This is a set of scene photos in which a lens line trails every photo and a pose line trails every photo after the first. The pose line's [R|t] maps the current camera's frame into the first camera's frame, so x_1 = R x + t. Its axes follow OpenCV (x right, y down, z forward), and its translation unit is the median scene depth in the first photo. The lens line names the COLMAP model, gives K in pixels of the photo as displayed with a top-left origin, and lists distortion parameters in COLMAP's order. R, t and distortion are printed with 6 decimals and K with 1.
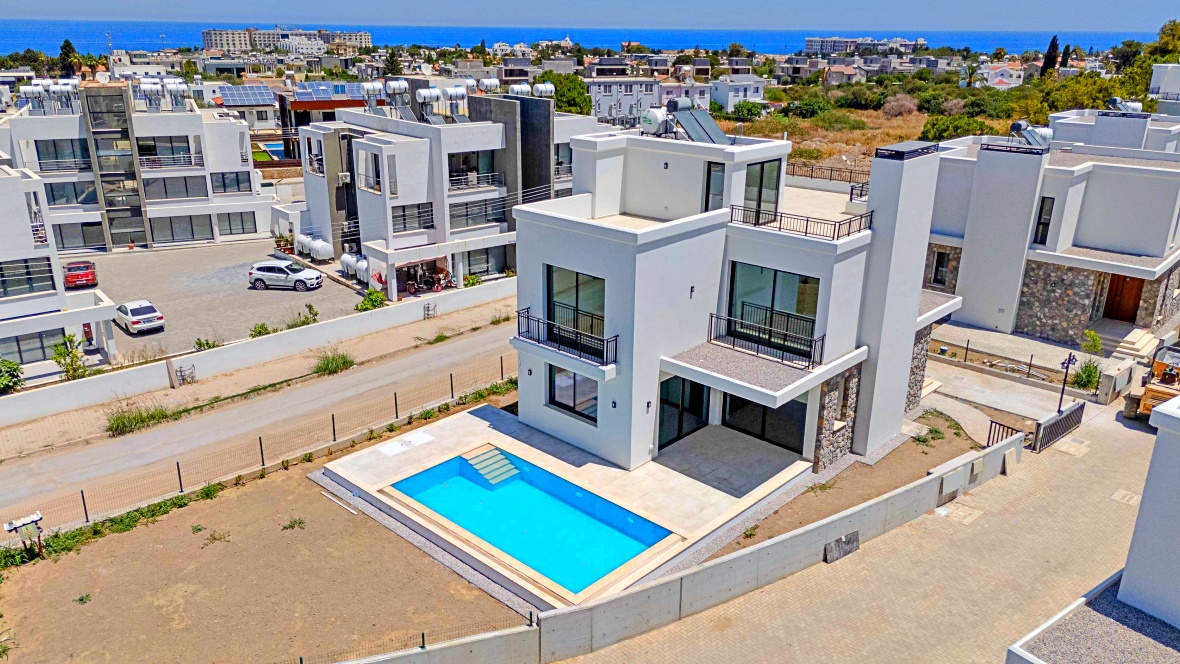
lens RADIAL K [[860.2, 0, 590.0], [0, 860.2, 332.0], [0, 0, 1]] dist [0.058463, -0.051604]
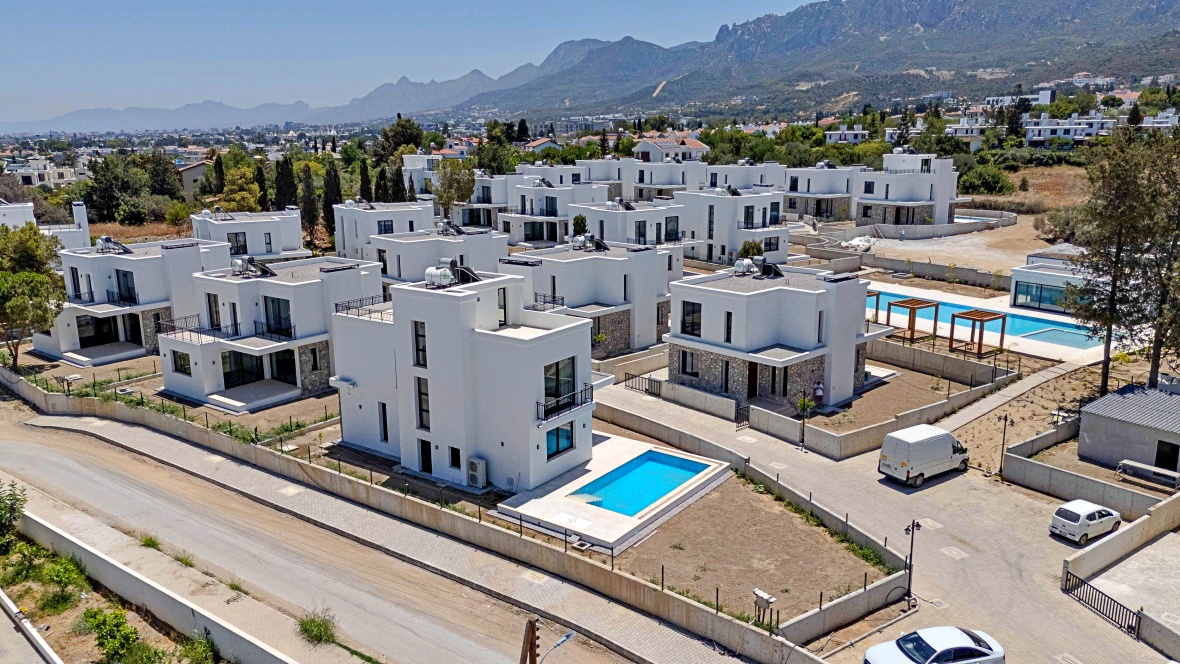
lens RADIAL K [[860.2, 0, 590.0], [0, 860.2, 332.0], [0, 0, 1]] dist [0.058463, -0.051604]
pose [[-0.116166, -0.232934, 0.965529, -0.798944], [0.337316, 0.905081, 0.258935, -0.263803], [-0.934197, 0.355768, -0.026568, 0.495658]]
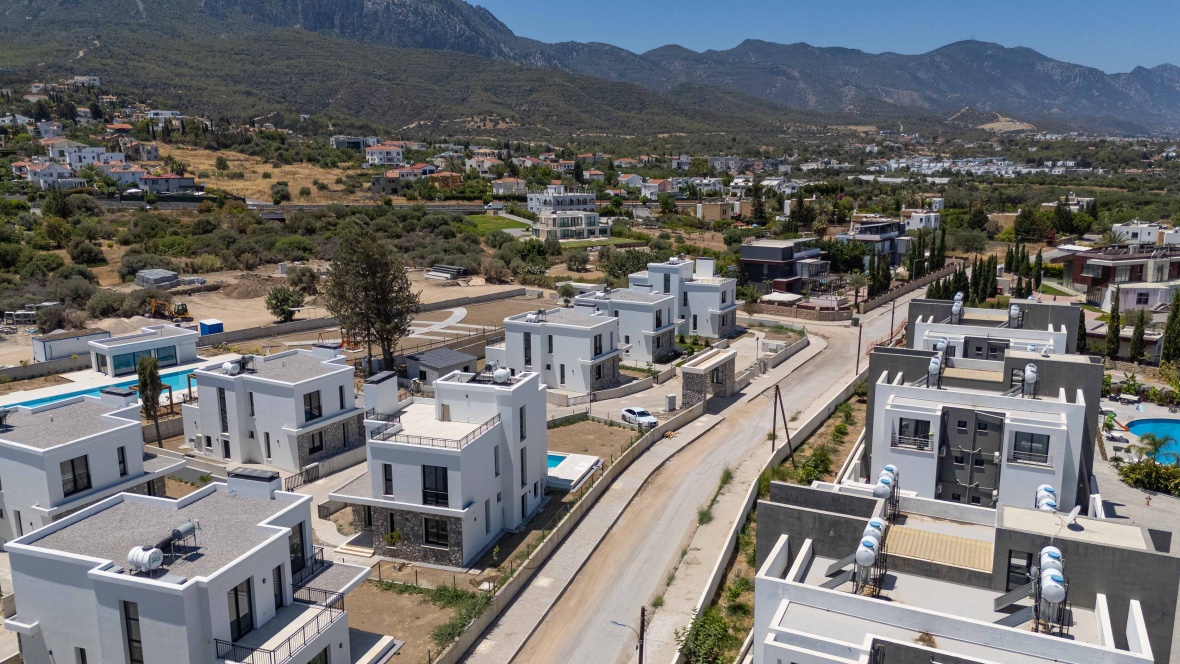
lens RADIAL K [[860.2, 0, 590.0], [0, 860.2, 332.0], [0, 0, 1]] dist [0.058463, -0.051604]
pose [[-0.910593, 0.076484, -0.406165, 0.392953], [-0.141859, 0.865190, 0.480960, -0.752592], [0.388196, 0.495577, -0.776986, 1.485594]]
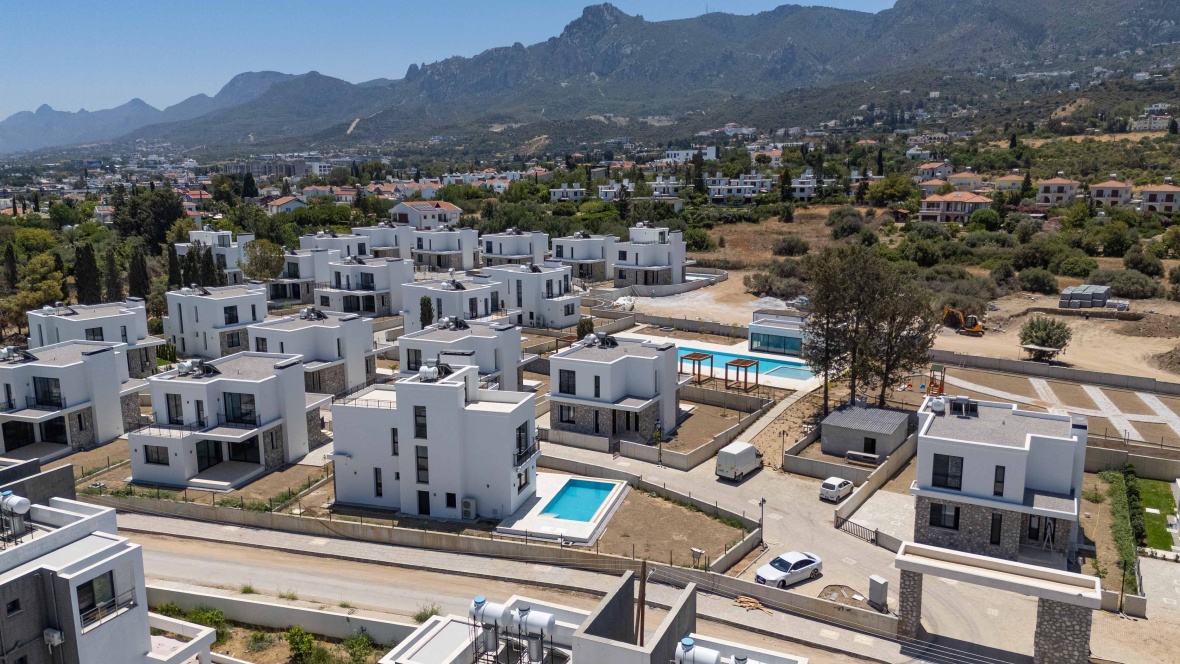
lens RADIAL K [[859.0, 0, 590.0], [0, 859.0, 332.0], [0, 0, 1]] dist [0.116876, -0.181629]
pose [[-0.443621, -0.176618, 0.878639, -1.088685], [0.300116, 0.894509, 0.331335, -0.522342], [-0.844471, 0.410681, -0.343817, 0.791680]]
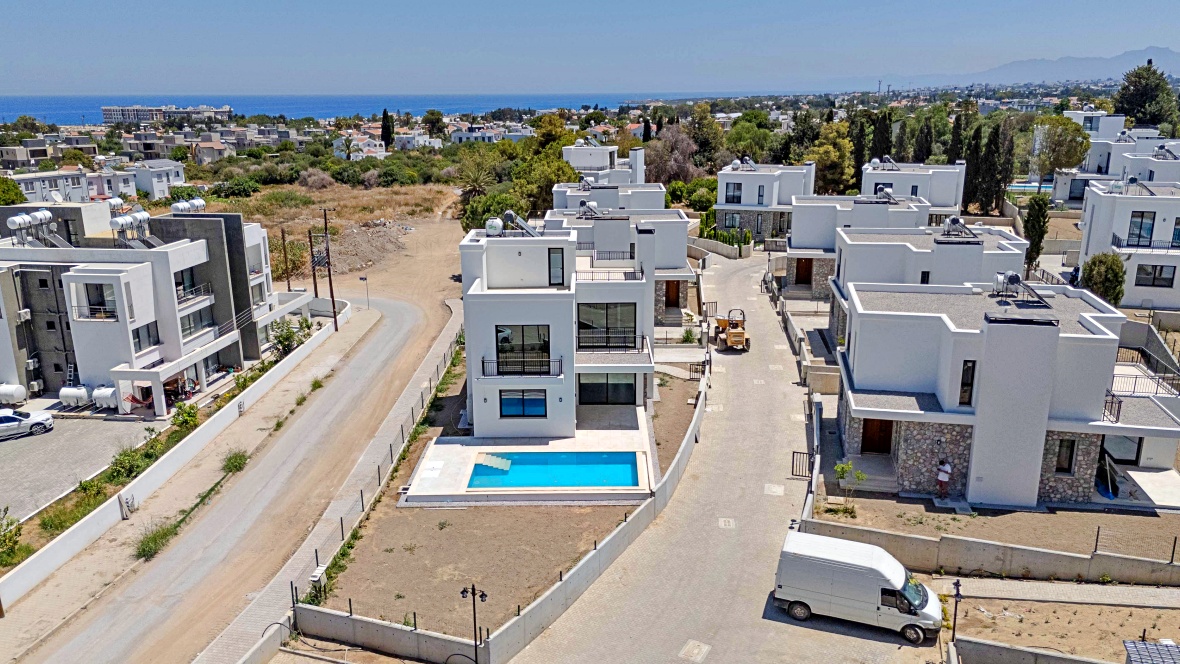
lens RADIAL K [[860.2, 0, 590.0], [0, 860.2, 332.0], [0, 0, 1]] dist [0.058463, -0.051604]
pose [[0.733948, -0.197131, 0.649969, -0.495055], [0.240295, 0.970428, 0.022981, -0.032781], [-0.635278, 0.139317, 0.759613, -0.151122]]
